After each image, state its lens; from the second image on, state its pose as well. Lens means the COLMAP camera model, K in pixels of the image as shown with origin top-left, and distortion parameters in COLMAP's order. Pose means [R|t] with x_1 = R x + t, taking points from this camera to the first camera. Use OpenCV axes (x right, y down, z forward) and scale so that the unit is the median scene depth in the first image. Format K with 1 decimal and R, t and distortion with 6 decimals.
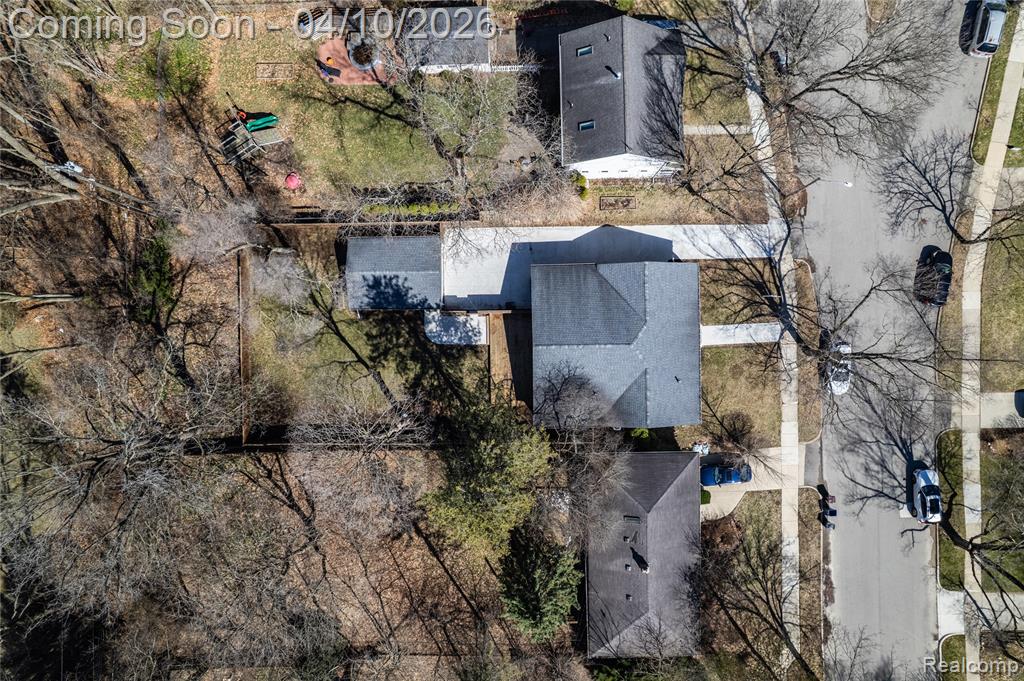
lens RADIAL K [[663.8, 0, 520.7], [0, 663.8, 337.4], [0, 0, 1]] dist [-0.073577, 0.073536]
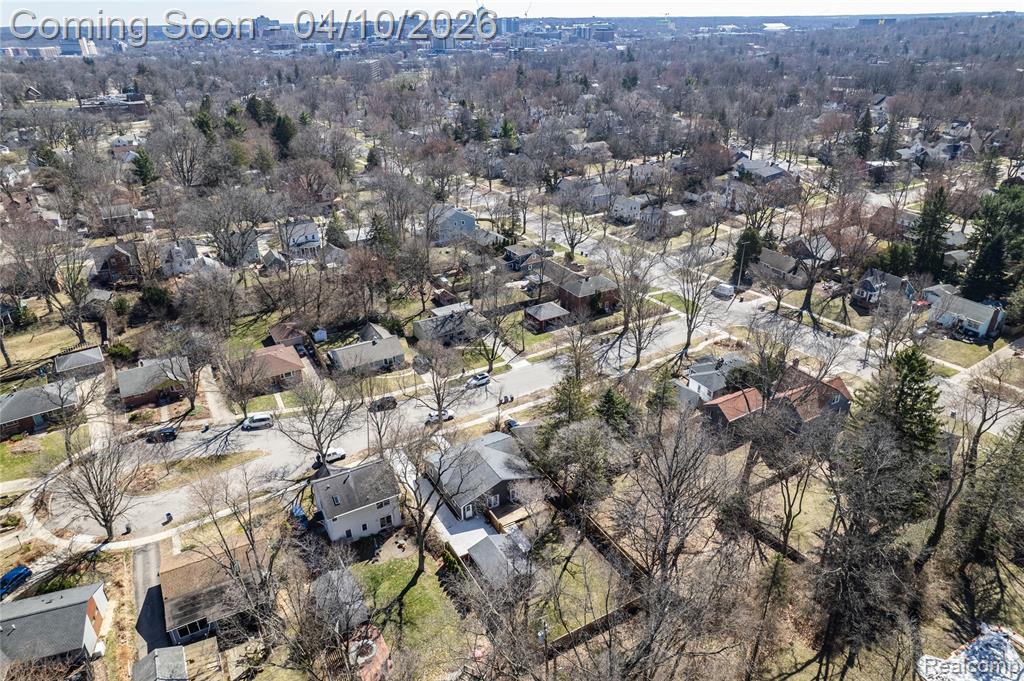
lens RADIAL K [[663.8, 0, 520.7], [0, 663.8, 337.4], [0, 0, 1]] dist [-0.073577, 0.073536]
pose [[-0.489731, -0.382606, 0.783439, -1.140813], [0.871689, -0.233345, 0.430939, -0.561538], [0.017932, 0.893959, 0.447790, -0.125465]]
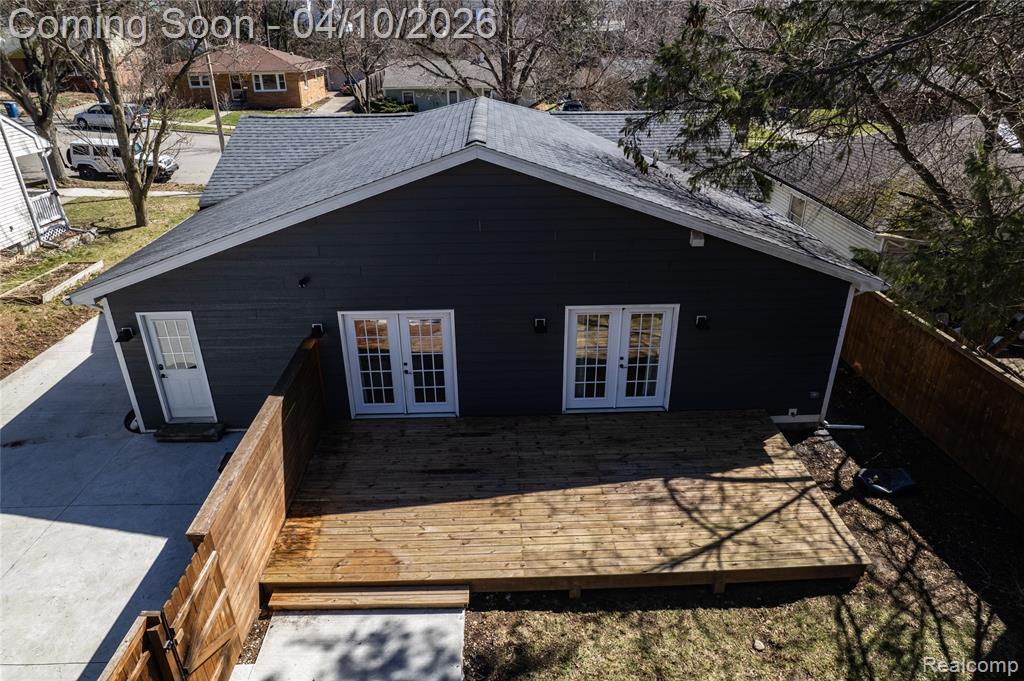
lens RADIAL K [[663.8, 0, 520.7], [0, 663.8, 337.4], [0, 0, 1]] dist [-0.073577, 0.073536]
pose [[-0.025542, -0.441379, 0.896957, -0.157253], [0.999242, -0.037643, 0.009931, 0.023539], [0.029381, 0.896531, 0.442006, 0.875722]]
